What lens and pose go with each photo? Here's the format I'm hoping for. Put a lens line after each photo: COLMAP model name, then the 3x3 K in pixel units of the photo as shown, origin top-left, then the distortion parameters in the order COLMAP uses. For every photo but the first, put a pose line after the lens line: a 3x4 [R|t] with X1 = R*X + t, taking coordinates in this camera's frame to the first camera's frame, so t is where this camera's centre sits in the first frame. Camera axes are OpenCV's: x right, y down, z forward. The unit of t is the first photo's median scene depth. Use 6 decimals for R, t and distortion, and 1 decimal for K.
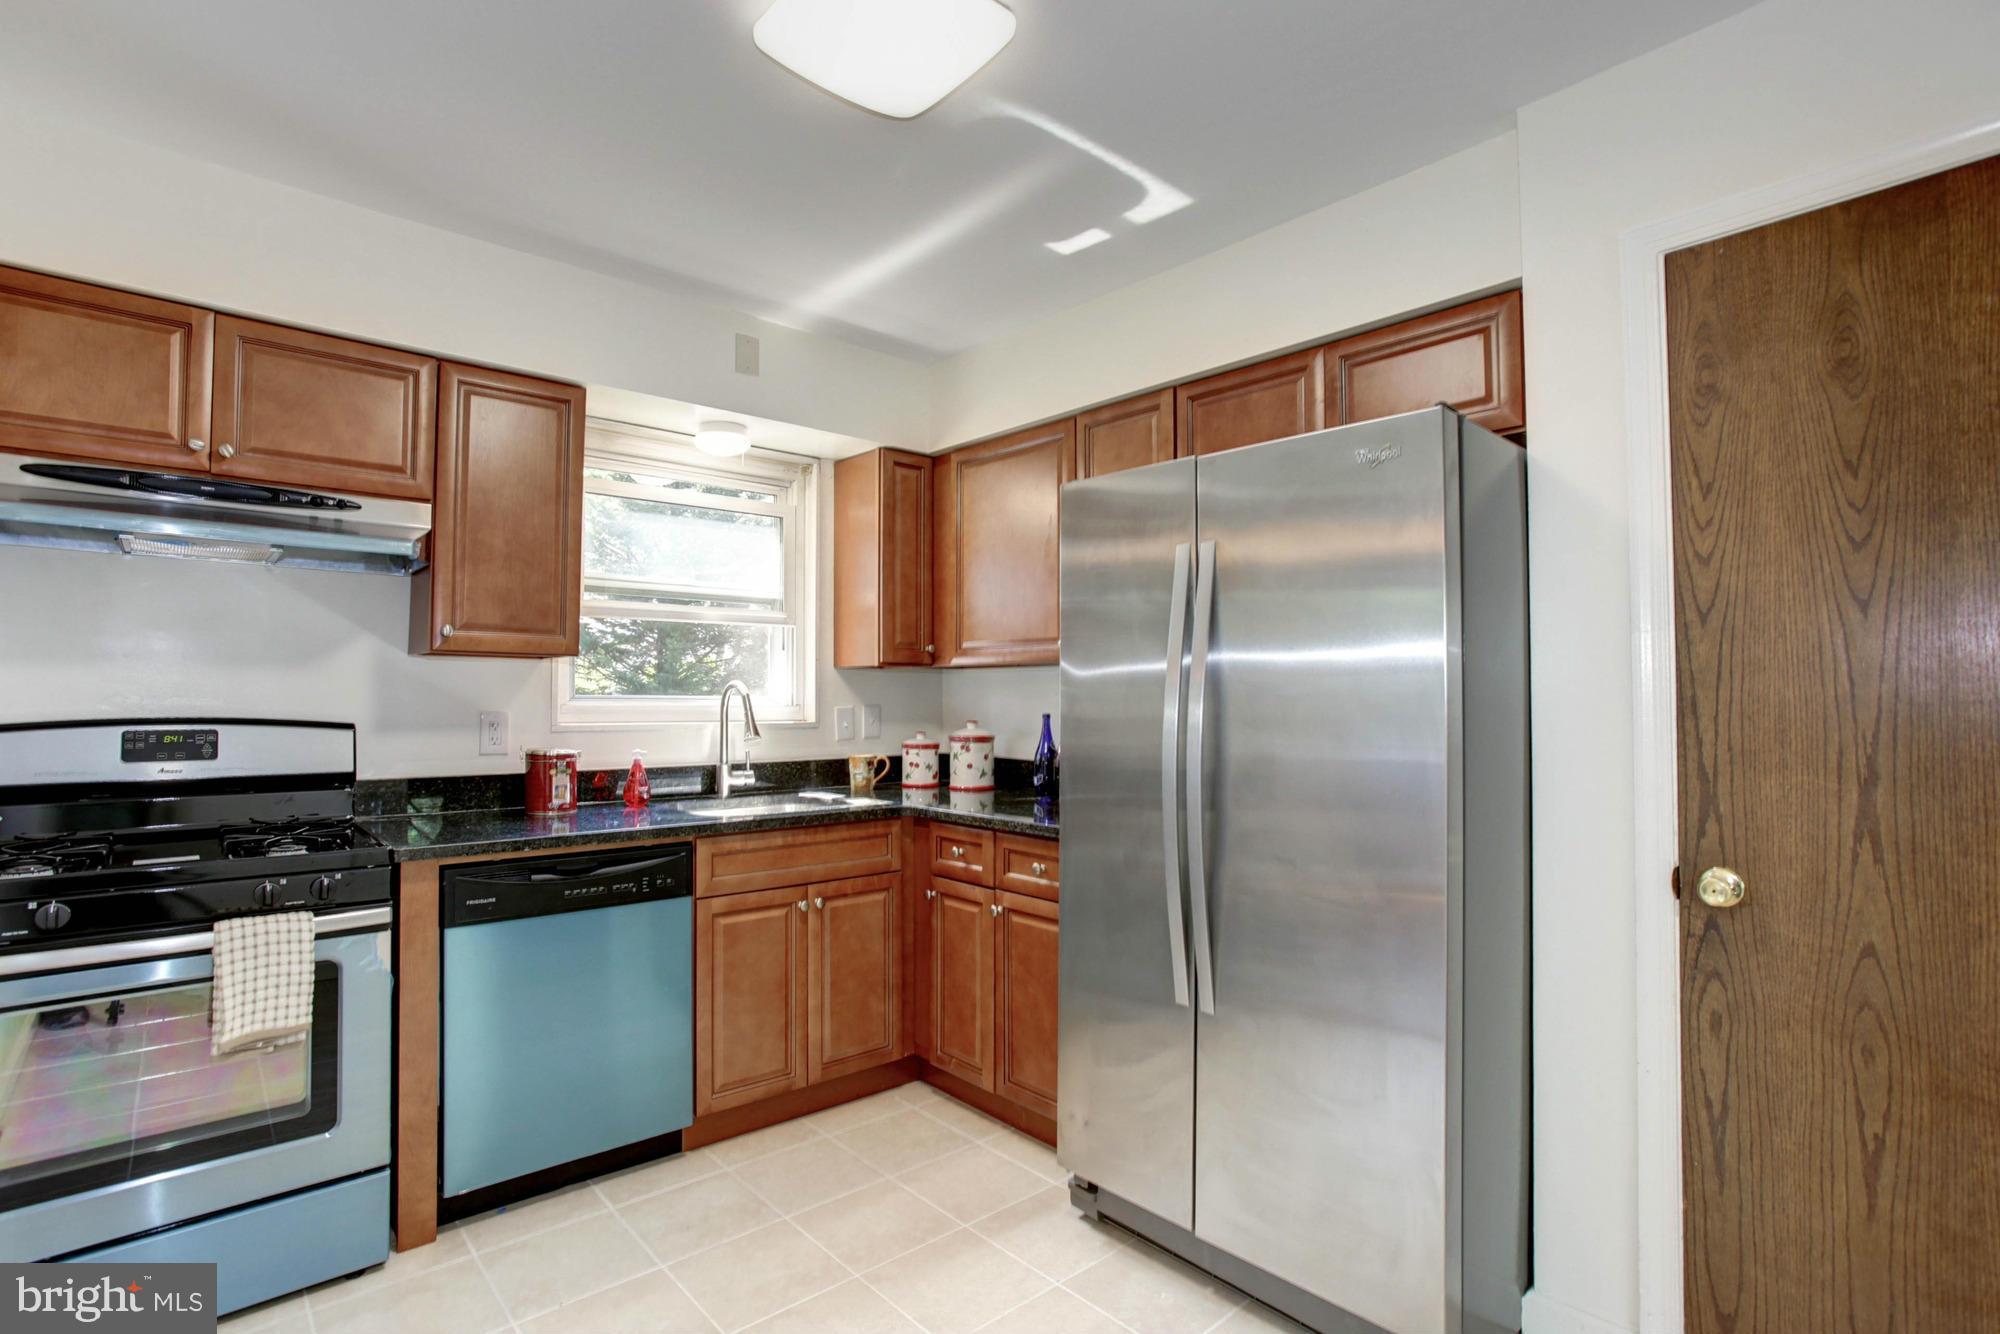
lens RADIAL K [[958.1, 0, 1047.1], [0, 958.1, 681.2], [0, 0, 1]] dist [-0.029973, 0.016924]
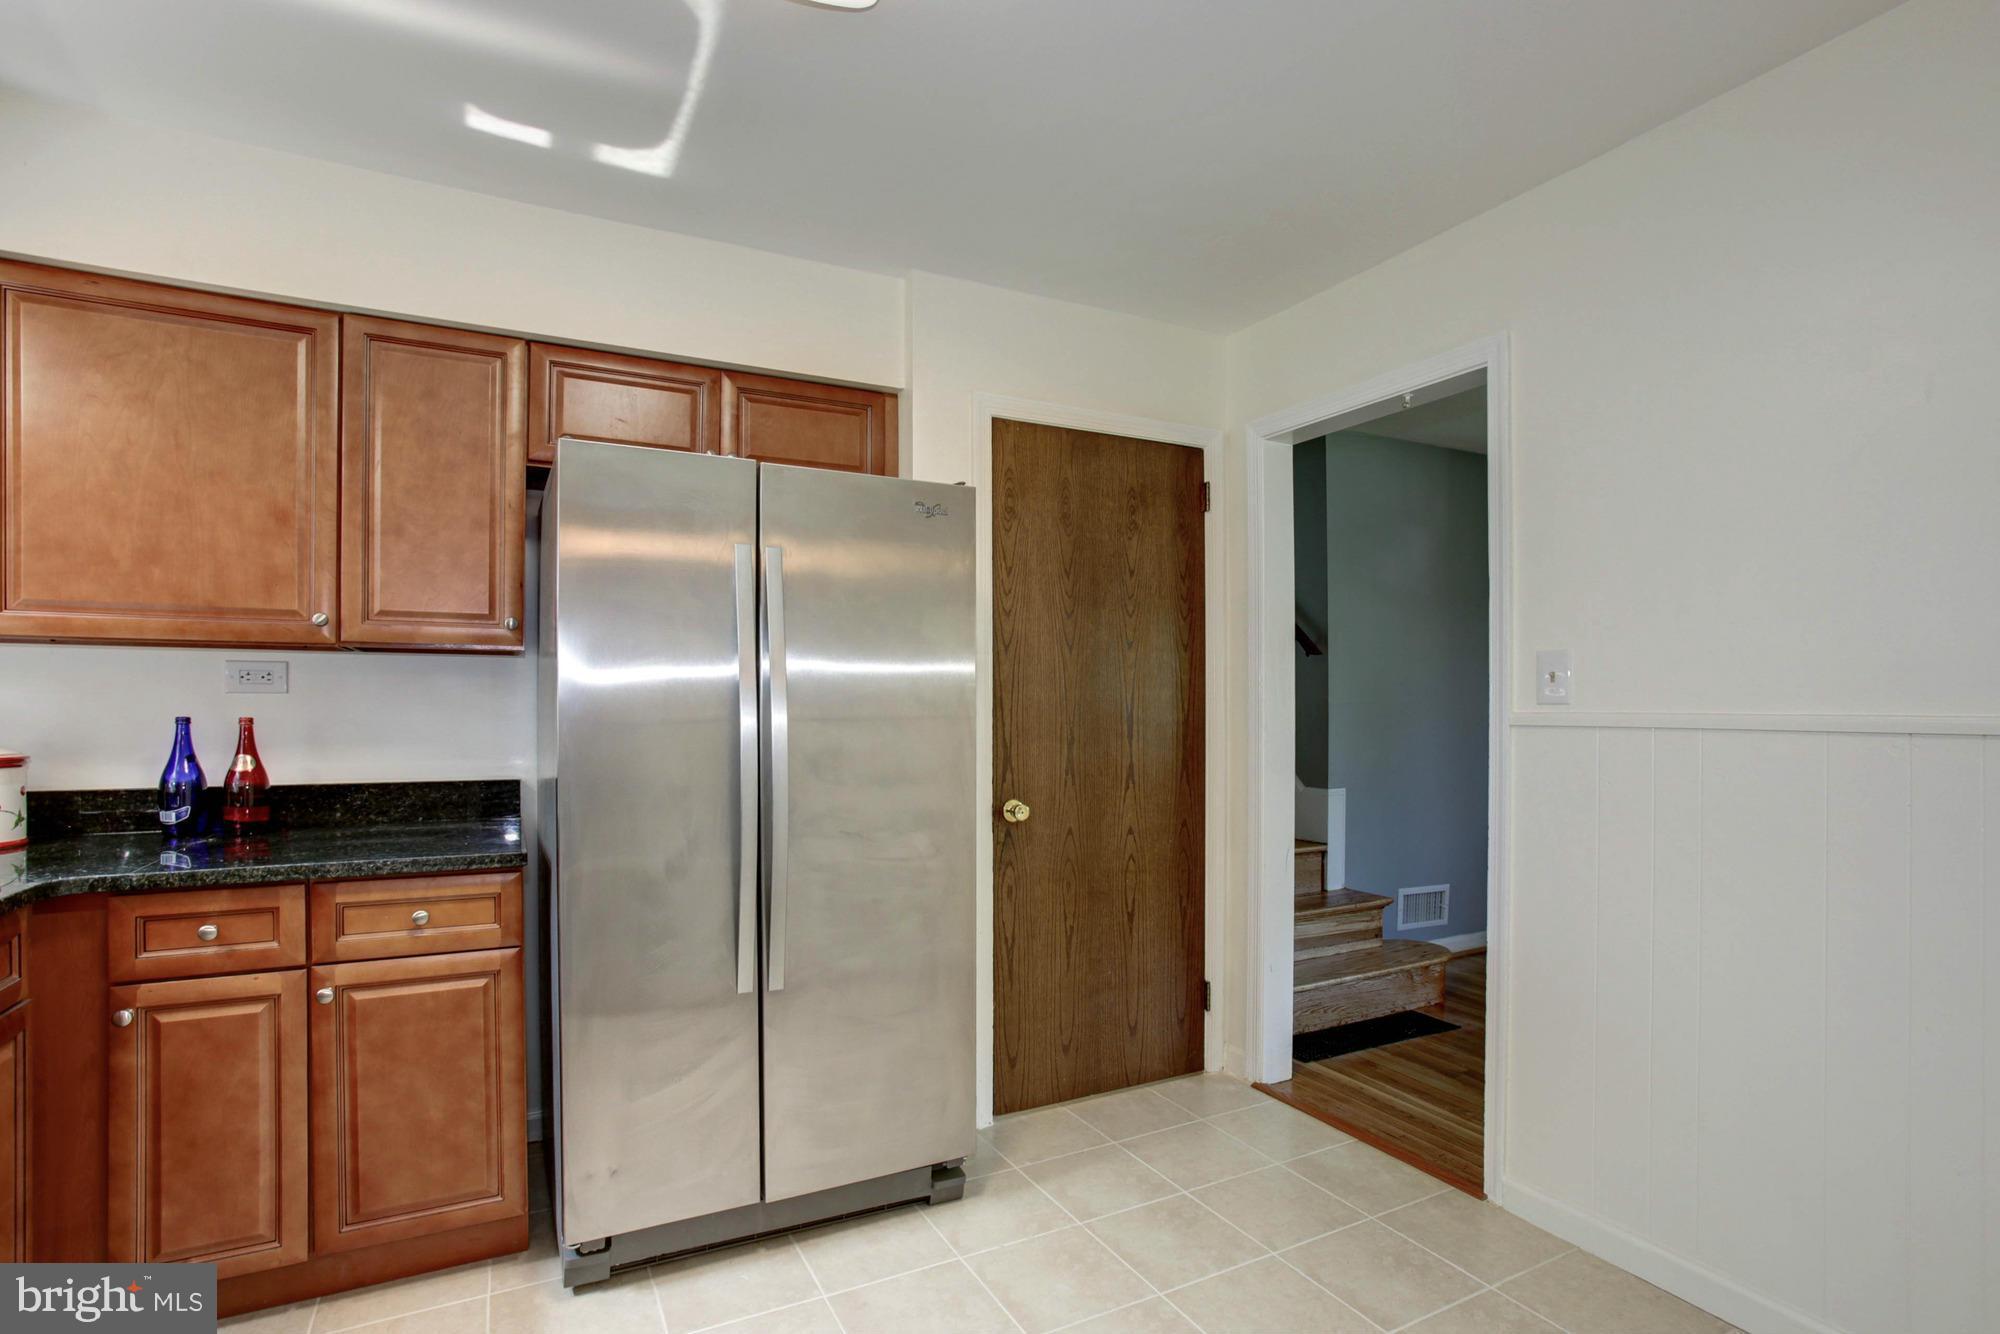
lens RADIAL K [[781.6, 0, 1102.9], [0, 781.6, 715.1], [0, 0, 1]] dist [-0.020734, 0.000596]
pose [[0.341420, -0.018767, 0.939723, -0.530941], [-0.022313, 0.999357, 0.028064, 0.005981], [-0.939646, -0.030550, 0.340782, 0.380561]]
